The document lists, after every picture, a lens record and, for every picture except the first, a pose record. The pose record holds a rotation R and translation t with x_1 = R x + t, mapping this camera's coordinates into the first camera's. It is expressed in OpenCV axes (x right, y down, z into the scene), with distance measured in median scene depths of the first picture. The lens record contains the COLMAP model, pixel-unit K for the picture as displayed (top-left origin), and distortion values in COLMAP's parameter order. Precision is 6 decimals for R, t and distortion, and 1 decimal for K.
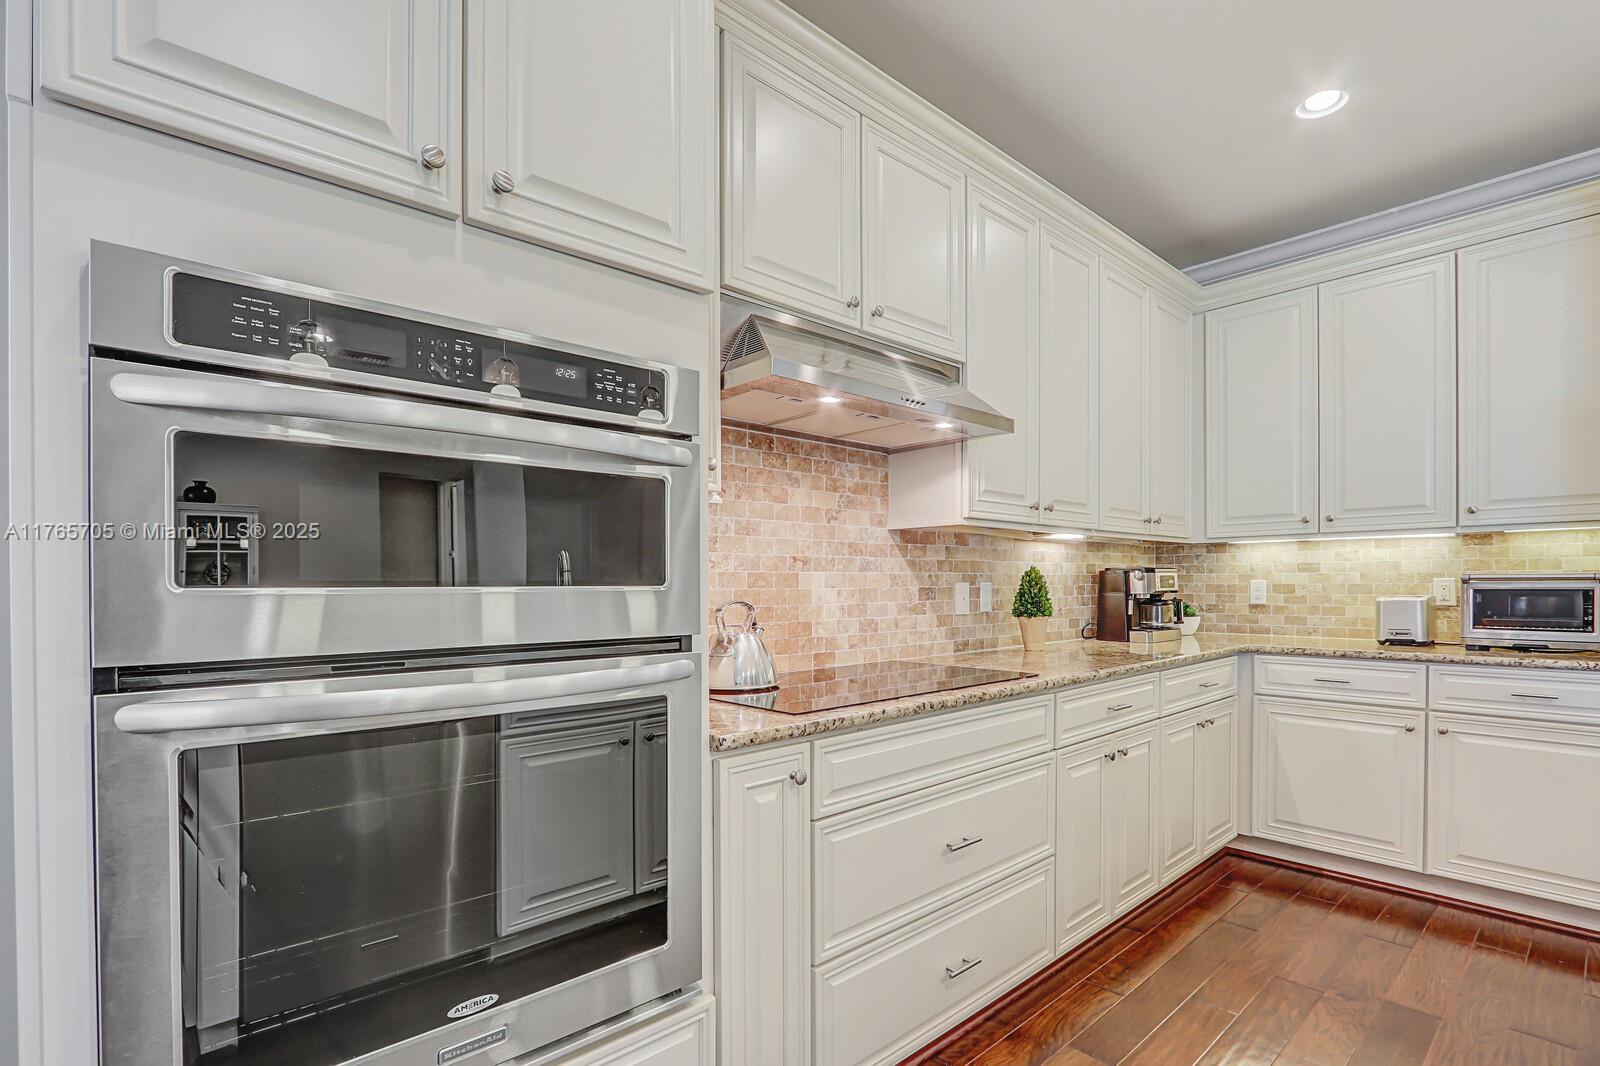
lens RADIAL K [[770.8, 0, 830.3], [0, 770.8, 583.6], [0, 0, 1]] dist [-0.013110, 0.002208]
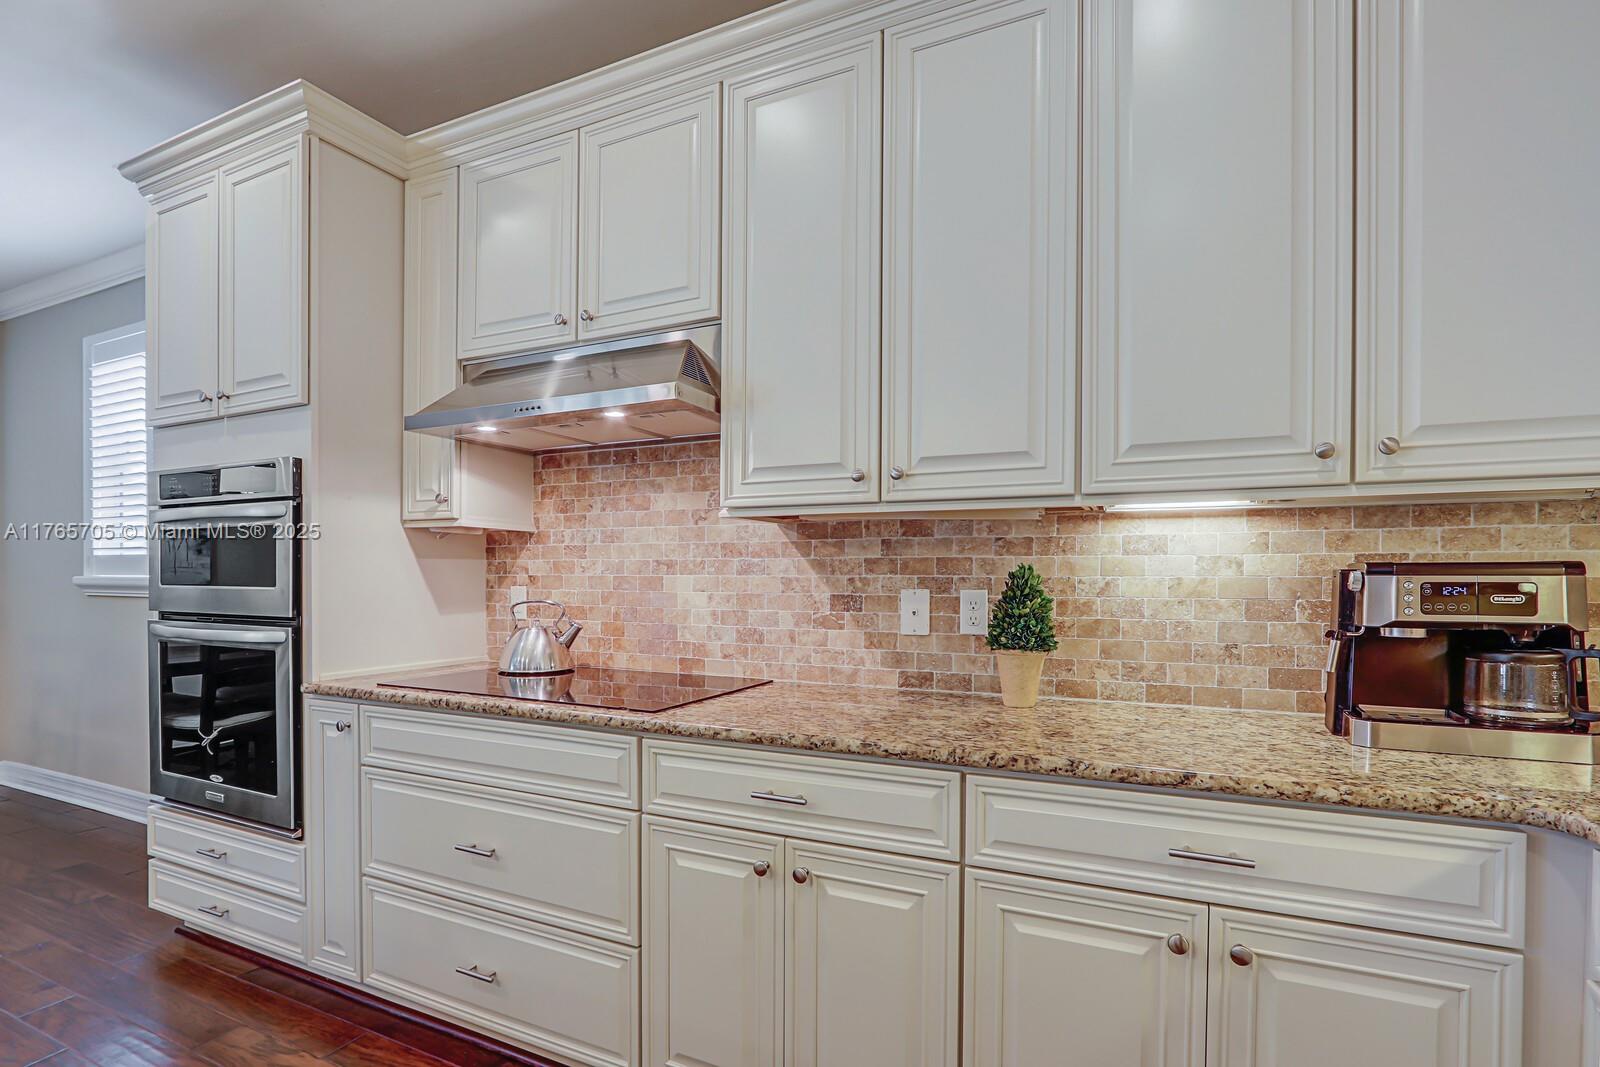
lens RADIAL K [[770.8, 0, 820.1], [0, 770.8, 578.4], [0, 0, 1]] dist [-0.013110, 0.002208]
pose [[0.355874, 0.008526, -0.934495, 0.934952], [-0.006245, 0.999958, 0.006745, -0.018149], [0.934513, 0.003436, 0.355913, 0.787176]]
